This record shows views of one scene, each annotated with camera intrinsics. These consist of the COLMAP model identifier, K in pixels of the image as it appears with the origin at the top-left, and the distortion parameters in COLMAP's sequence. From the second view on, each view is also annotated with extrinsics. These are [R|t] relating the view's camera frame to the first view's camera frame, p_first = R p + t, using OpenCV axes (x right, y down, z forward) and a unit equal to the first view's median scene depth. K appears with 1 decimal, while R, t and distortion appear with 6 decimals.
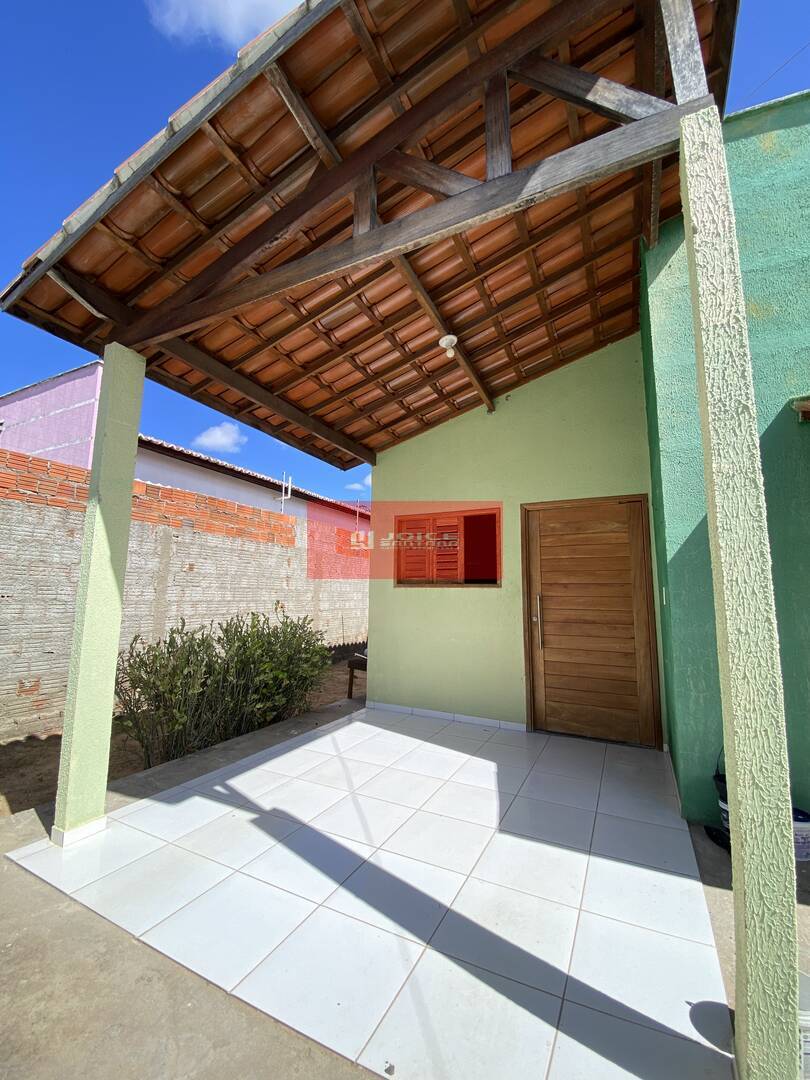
lens RADIAL K [[439.7, 0, 399.8], [0, 439.7, 540.9], [0, 0, 1]] dist [0.011859, -0.016077]
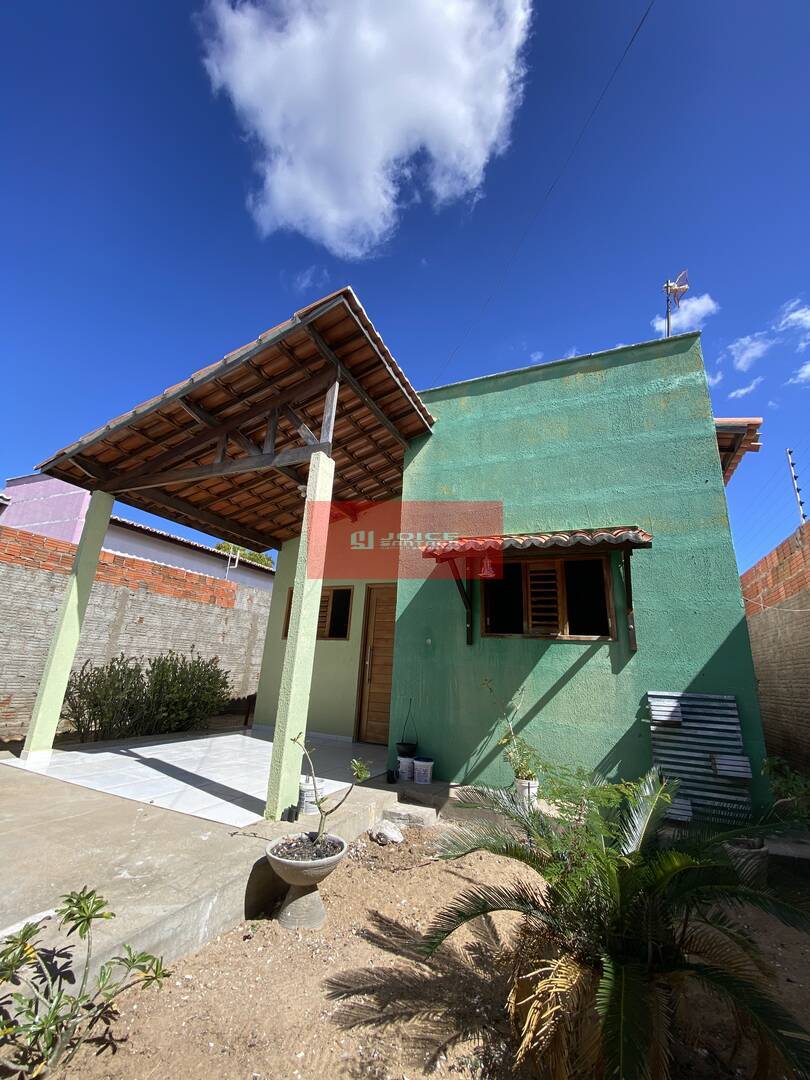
lens RADIAL K [[439.7, 0, 399.8], [0, 439.7, 537.4], [0, 0, 1]] dist [0.011859, -0.016077]
pose [[0.998126, 0.051885, 0.032448, 0.397844], [-0.045843, 0.985195, -0.165195, 0.000939], [-0.040539, 0.163398, 0.985727, -0.595879]]
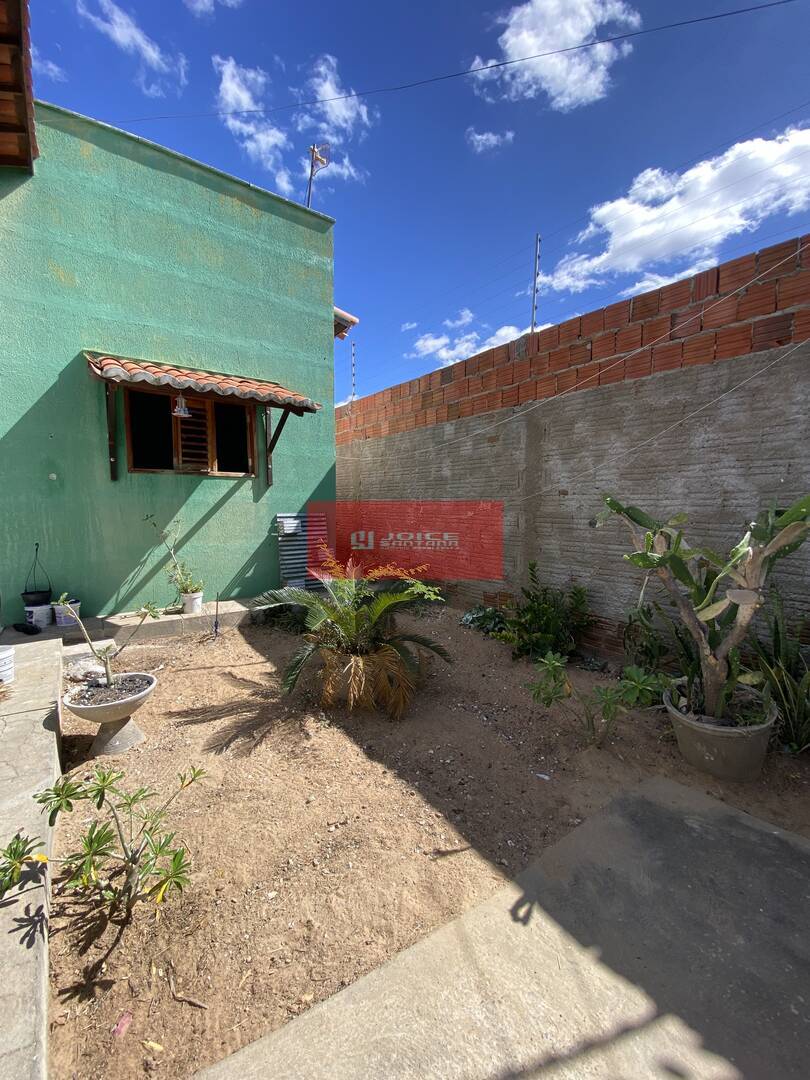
lens RADIAL K [[439.7, 0, 406.1], [0, 439.7, 540.5], [0, 0, 1]] dist [0.011859, -0.016077]
pose [[0.443428, -0.090812, 0.891698, -0.025686], [-0.110929, 0.981645, 0.155136, -0.020273], [-0.889419, -0.167707, 0.425215, -0.521440]]
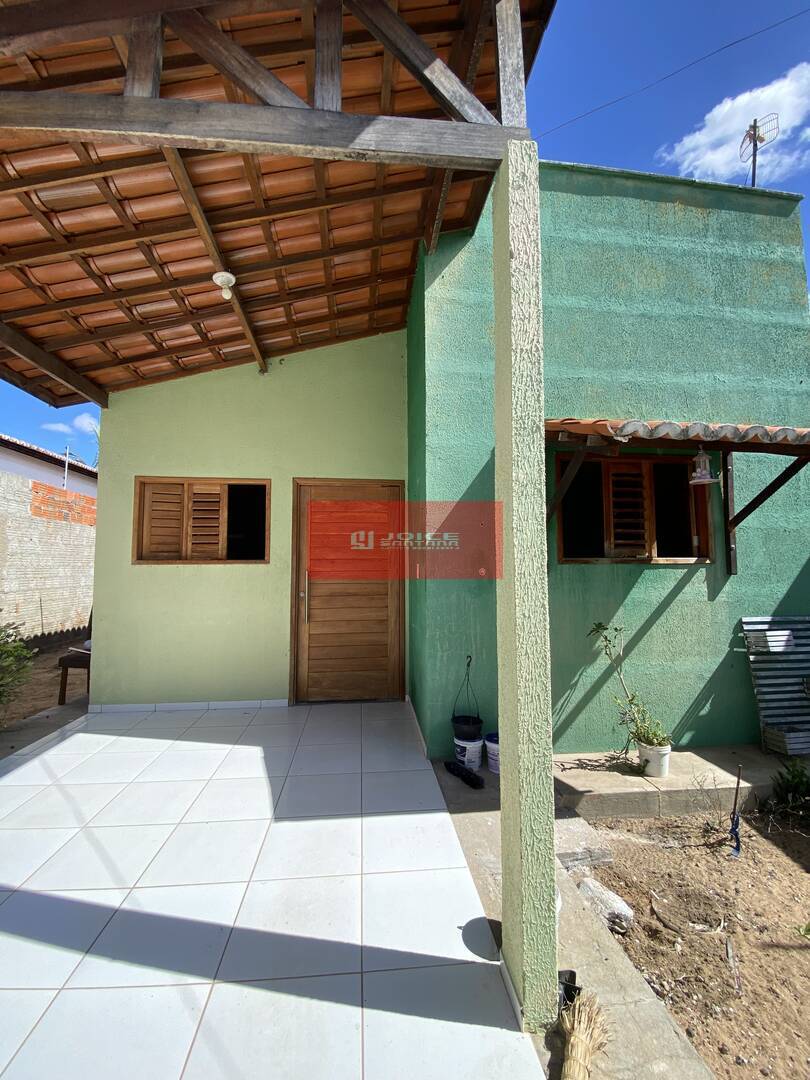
lens RADIAL K [[439.7, 0, 402.0], [0, 439.7, 539.7], [0, 0, 1]] dist [0.011859, -0.016077]
pose [[0.841655, 0.017417, 0.539734, -0.045393], [-0.055408, 0.996990, 0.054230, -0.013812], [-0.537165, -0.075549, 0.840087, 0.053650]]
